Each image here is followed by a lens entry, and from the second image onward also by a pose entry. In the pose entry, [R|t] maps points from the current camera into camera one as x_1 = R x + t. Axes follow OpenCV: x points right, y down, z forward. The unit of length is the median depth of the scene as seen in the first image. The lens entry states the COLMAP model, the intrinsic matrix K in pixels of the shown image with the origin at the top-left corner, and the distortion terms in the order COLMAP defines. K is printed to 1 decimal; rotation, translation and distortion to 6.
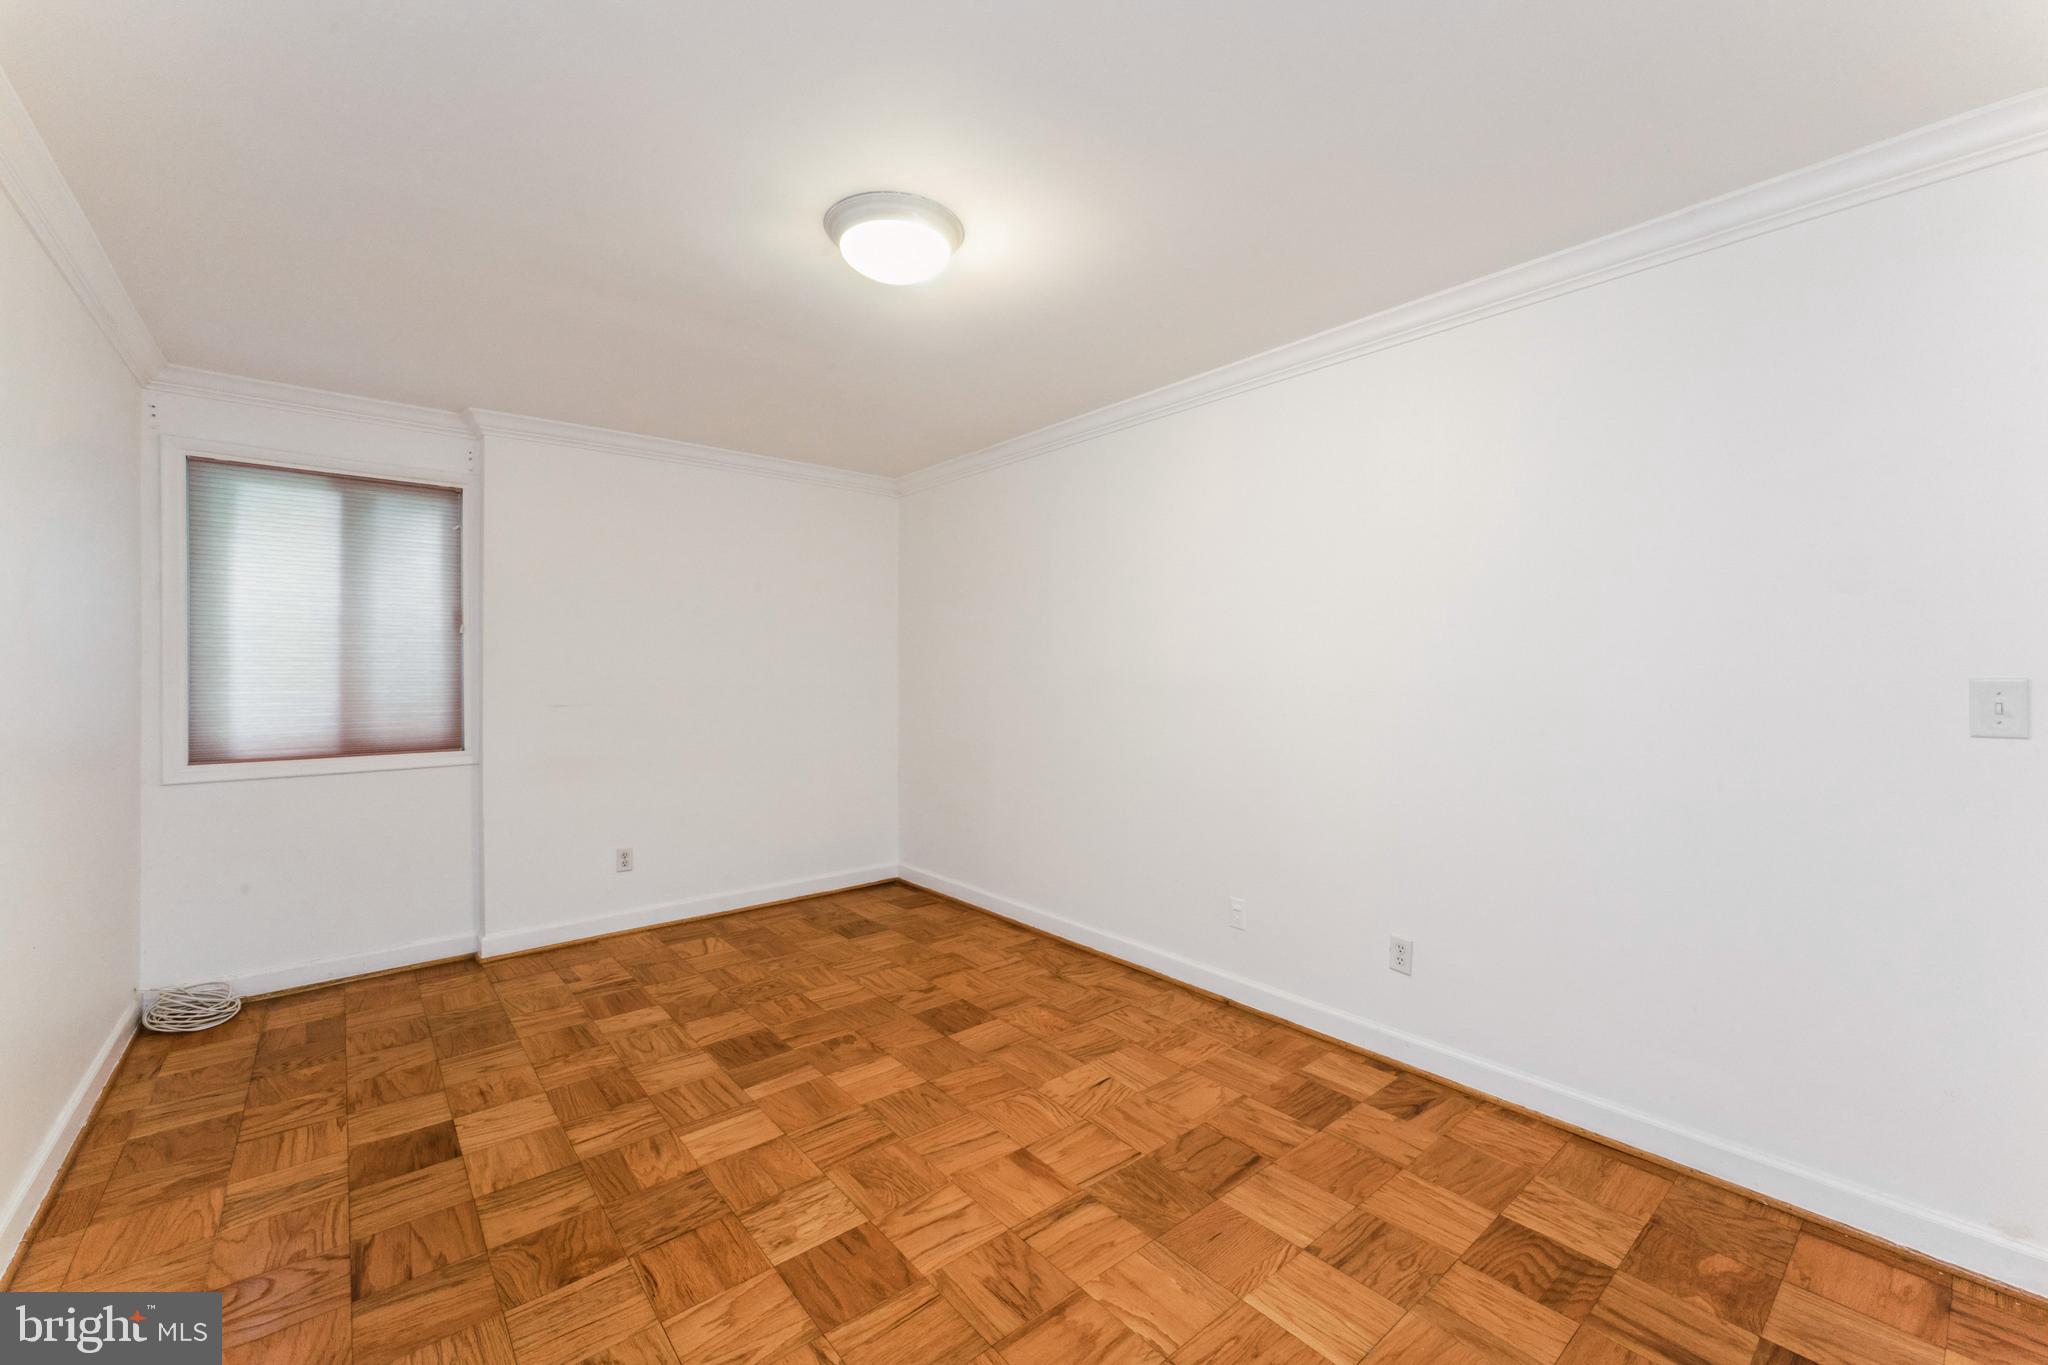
lens RADIAL K [[821.4, 0, 1021.4], [0, 821.4, 680.1], [0, 0, 1]] dist [0.000491, 0.000888]
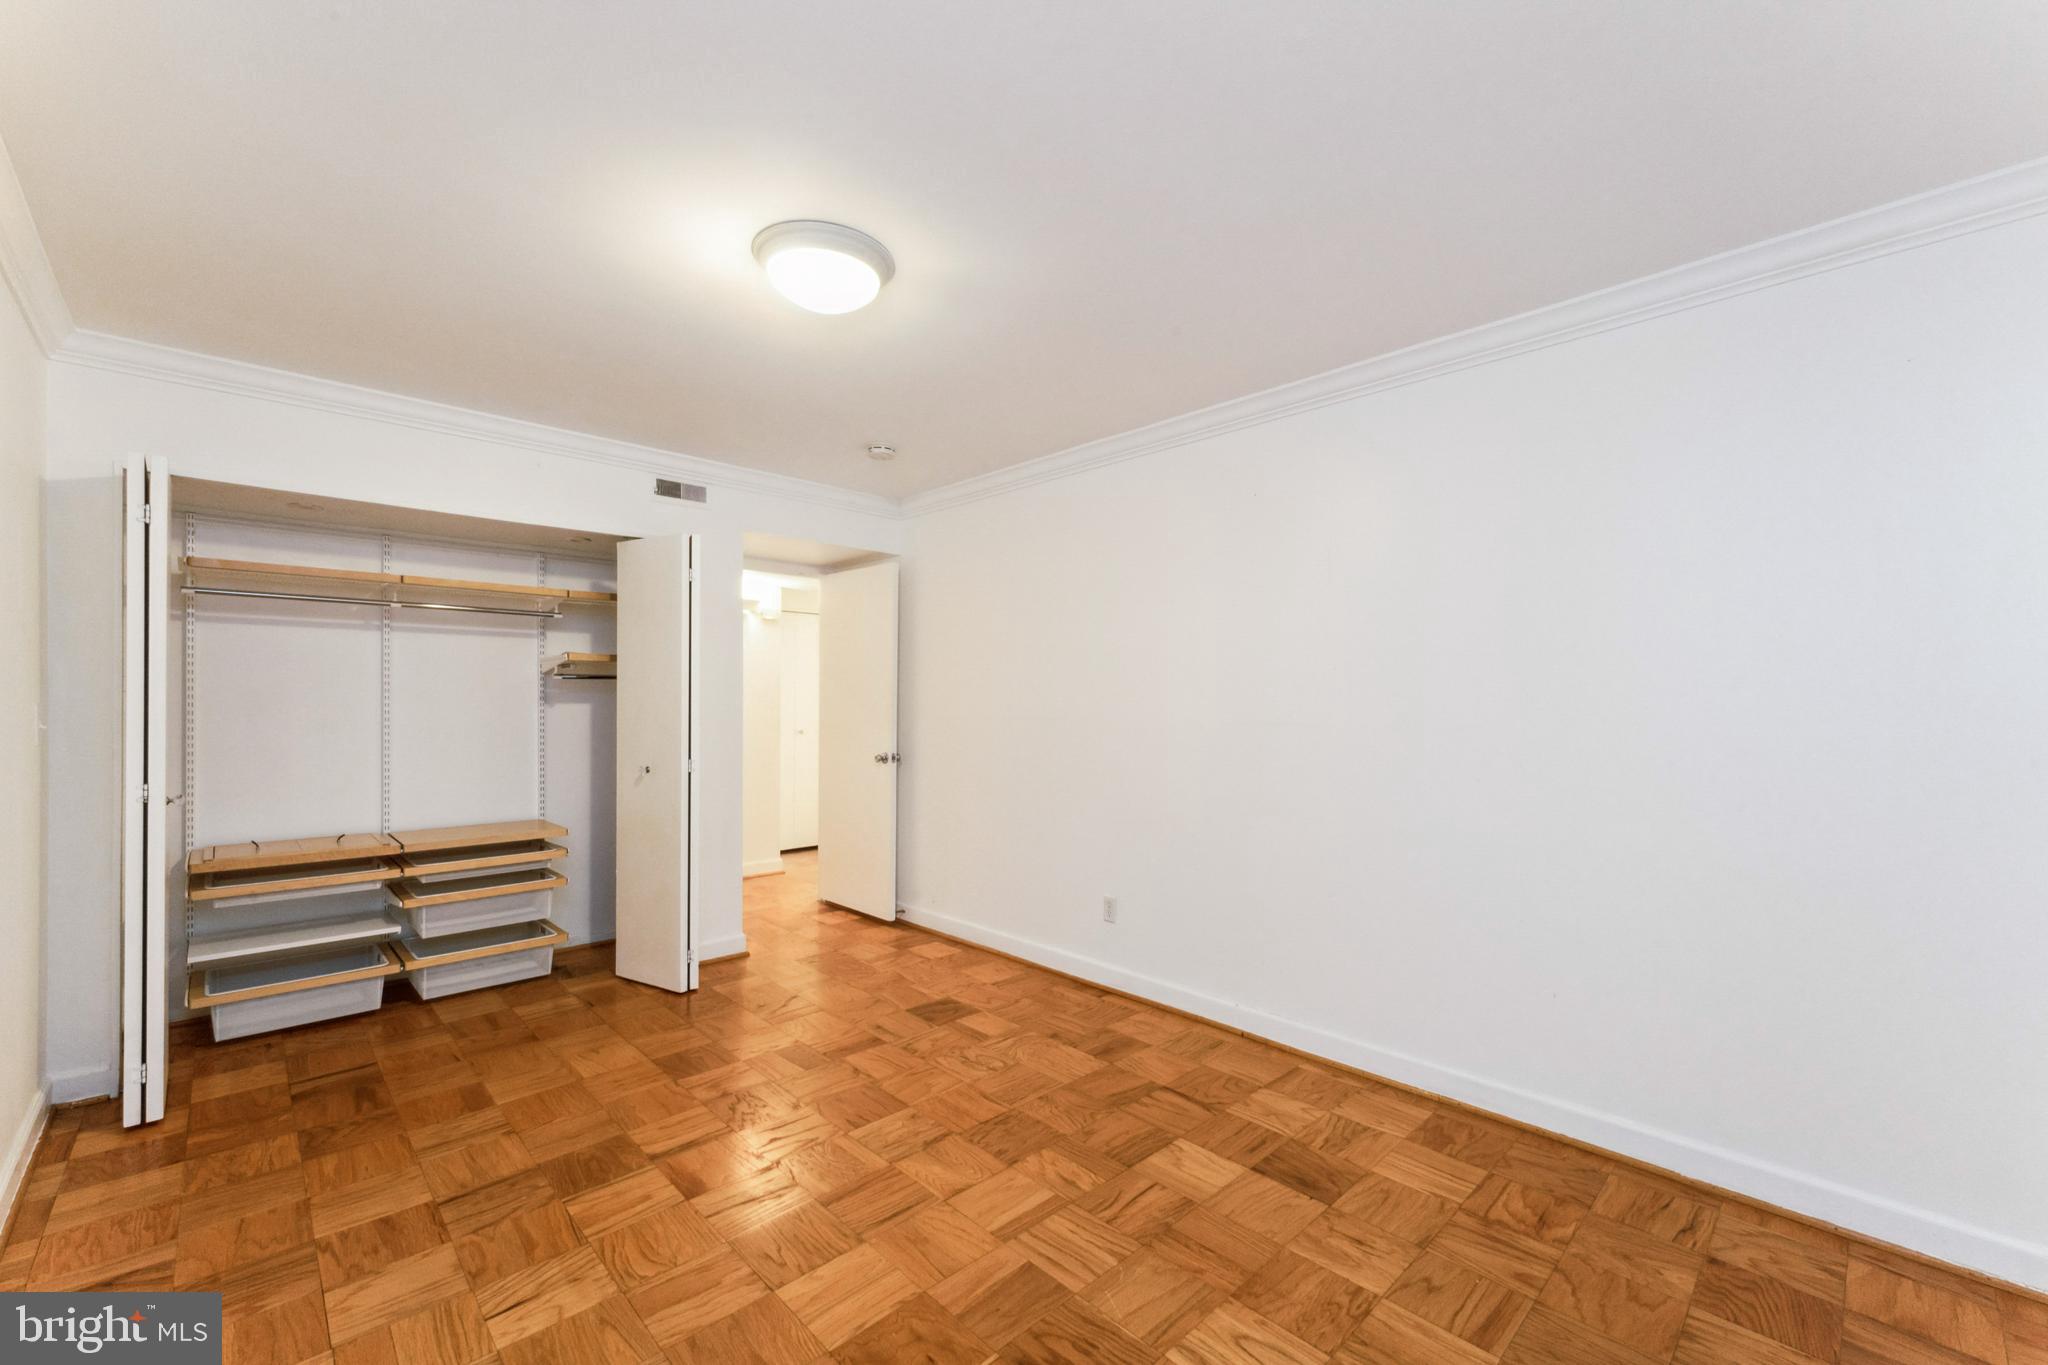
lens RADIAL K [[821.4, 0, 1026.7], [0, 821.4, 692.8], [0, 0, 1]] dist [0.000491, 0.000888]
pose [[-0.997627, -0.003776, -0.068746, -0.317926], [-0.003522, 0.999987, -0.003813, -0.014044], [0.068759, -0.003562, -0.997627, 1.952344]]
